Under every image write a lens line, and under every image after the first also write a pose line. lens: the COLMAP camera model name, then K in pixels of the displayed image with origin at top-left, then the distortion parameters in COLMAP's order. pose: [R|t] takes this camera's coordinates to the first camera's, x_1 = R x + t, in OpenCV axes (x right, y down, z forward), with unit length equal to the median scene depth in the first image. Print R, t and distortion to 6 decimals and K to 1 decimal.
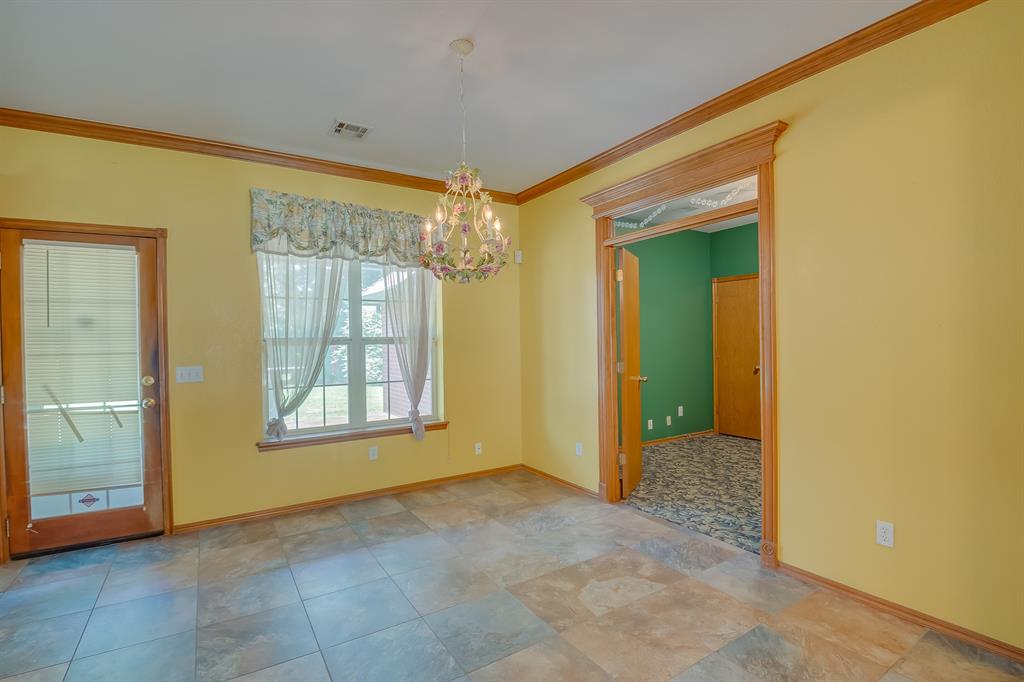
lens RADIAL K [[468.2, 0, 510.1], [0, 468.2, 343.8], [0, 0, 1]] dist [-0.002767, -0.018971]
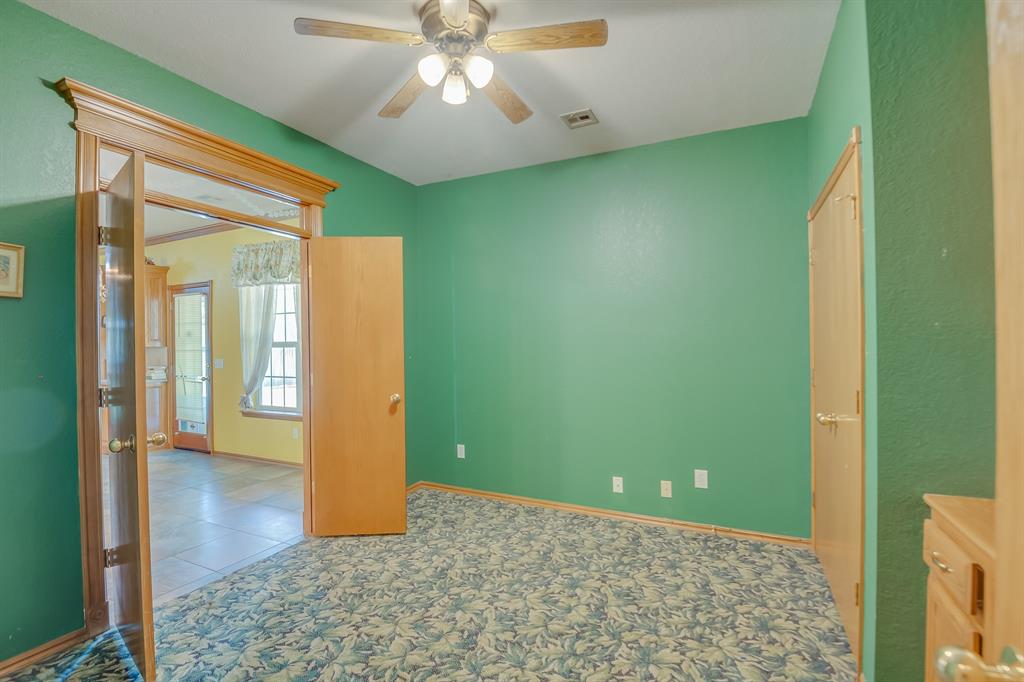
lens RADIAL K [[477.5, 0, 493.4], [0, 477.5, 343.4], [0, 0, 1]] dist [-0.020620, -0.000360]
pose [[0.519788, 0.008969, -0.854248, 1.207826], [-0.004067, 0.999960, 0.008023, -0.024423], [0.854286, -0.000696, 0.519803, 0.883981]]
